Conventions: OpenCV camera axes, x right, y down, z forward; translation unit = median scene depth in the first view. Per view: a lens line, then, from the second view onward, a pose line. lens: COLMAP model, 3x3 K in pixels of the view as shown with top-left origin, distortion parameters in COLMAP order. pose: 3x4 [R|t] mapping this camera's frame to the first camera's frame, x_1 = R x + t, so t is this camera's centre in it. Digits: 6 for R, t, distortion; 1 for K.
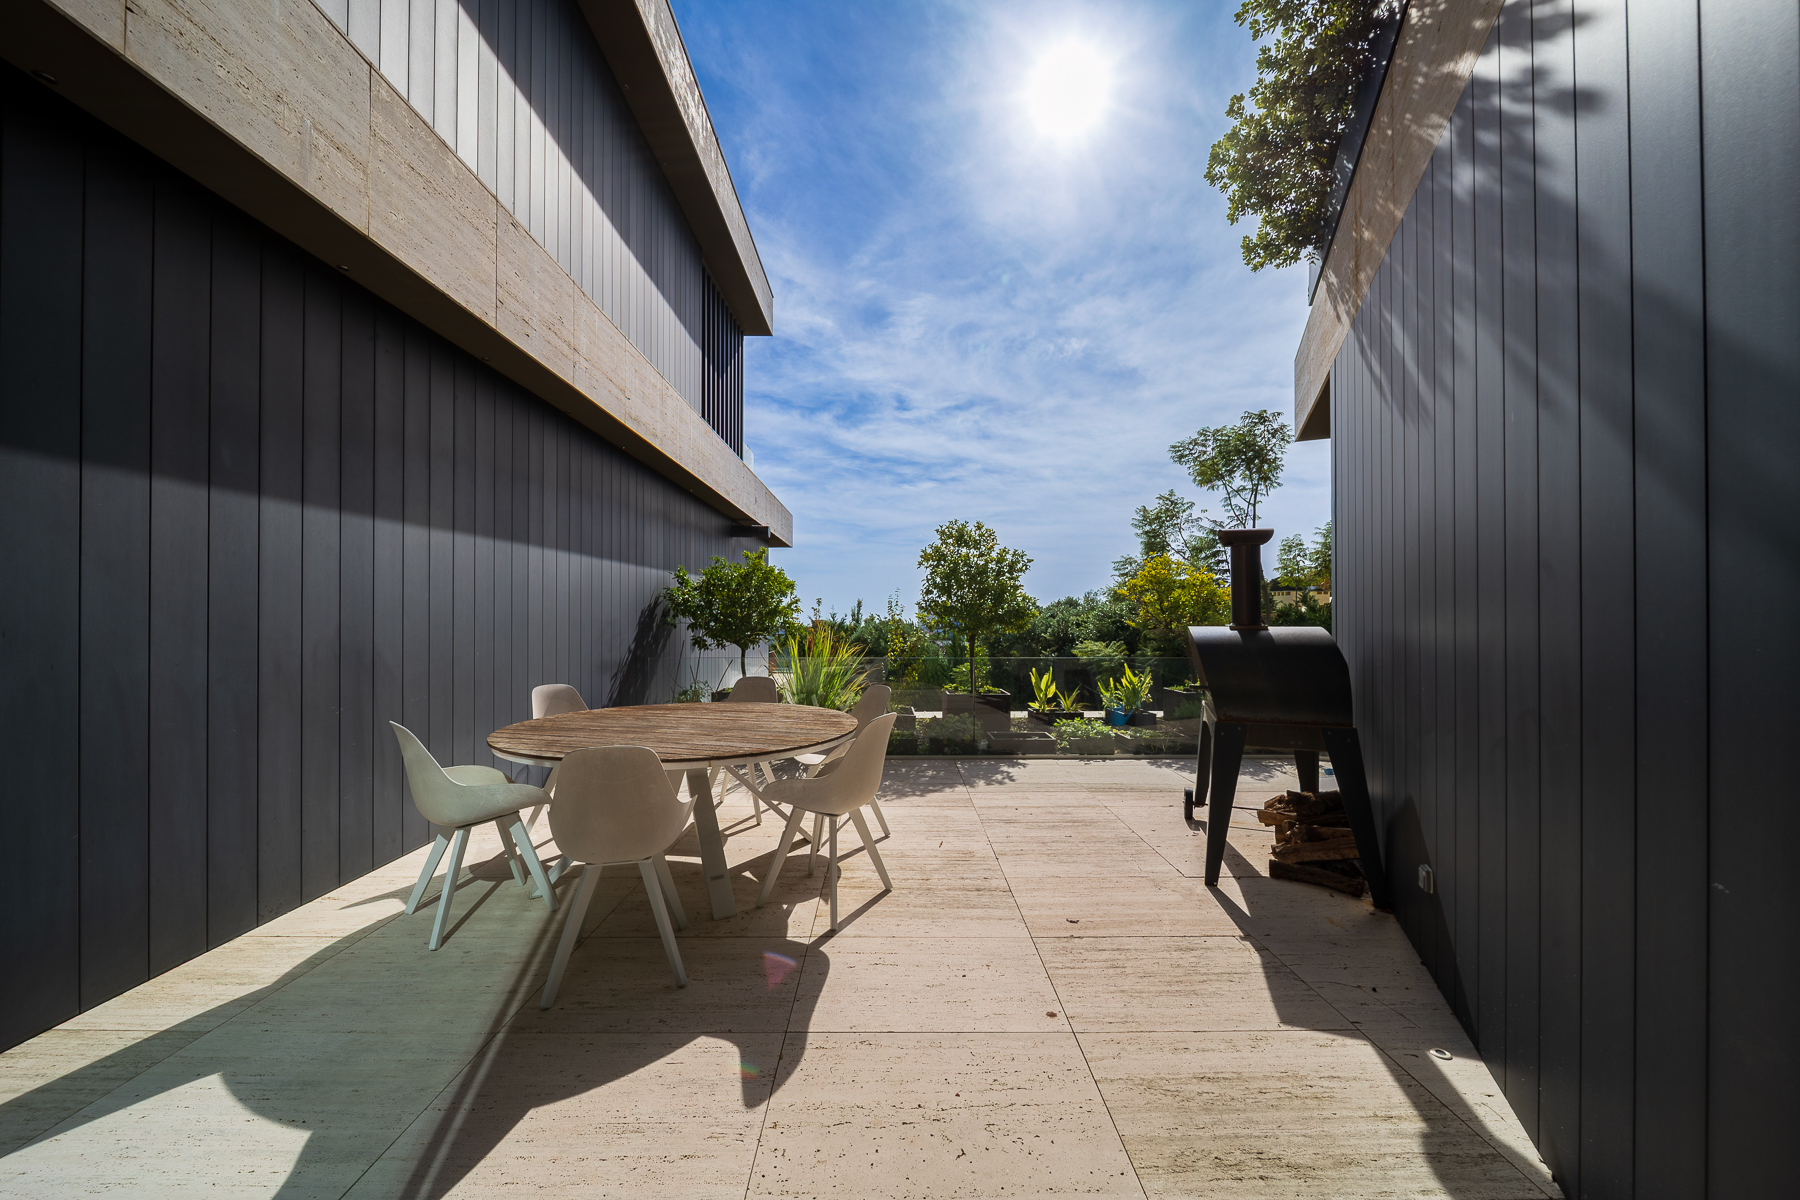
lens RADIAL K [[624.0, 0, 907.7], [0, 624.0, 580.8], [0, 0, 1]] dist [-0.005691, -0.000136]
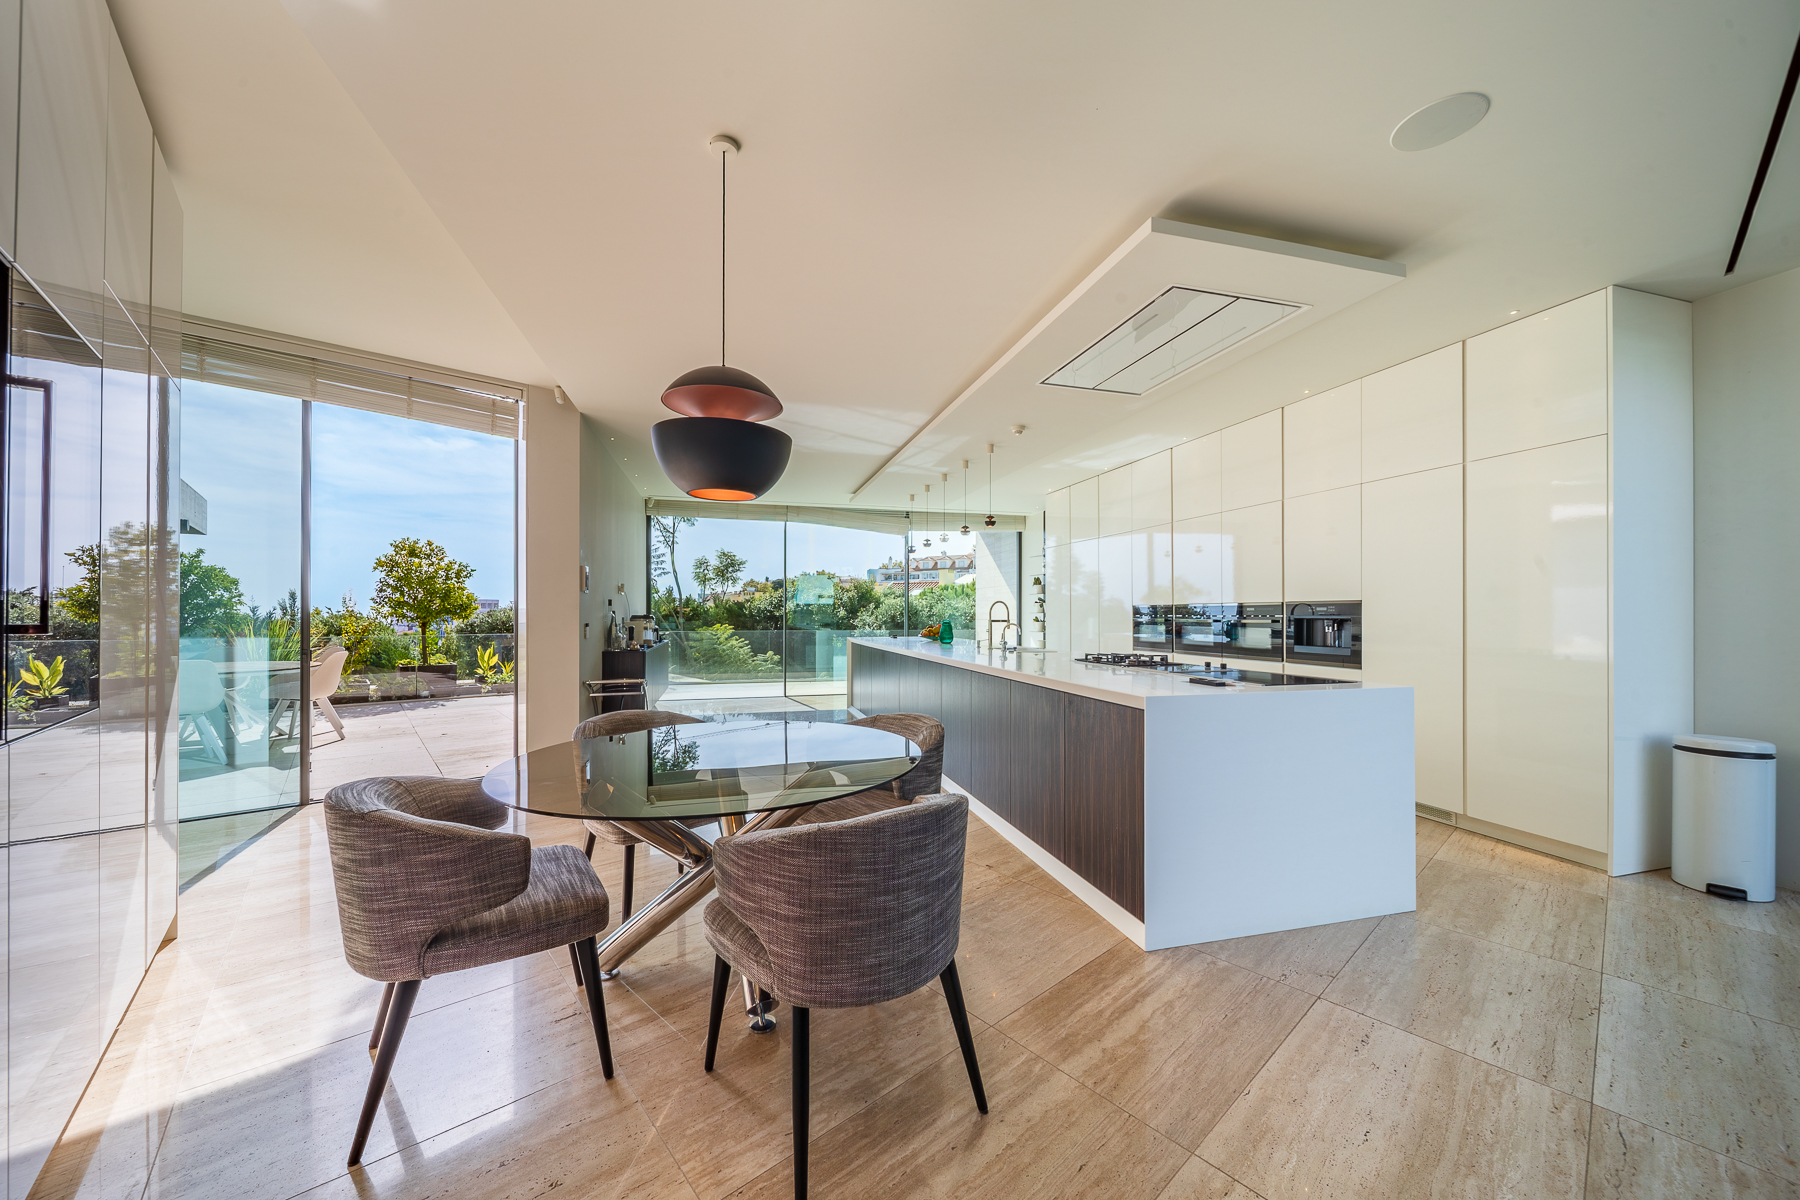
lens RADIAL K [[624.0, 0, 900.1], [0, 624.0, 609.6], [0, 0, 1]] dist [-0.005691, -0.000136]
pose [[0.763389, 0.002949, 0.645932, 0.020197], [-0.037446, 0.998510, 0.039697, -0.035039], [-0.644853, -0.054491, 0.762362, -0.726304]]
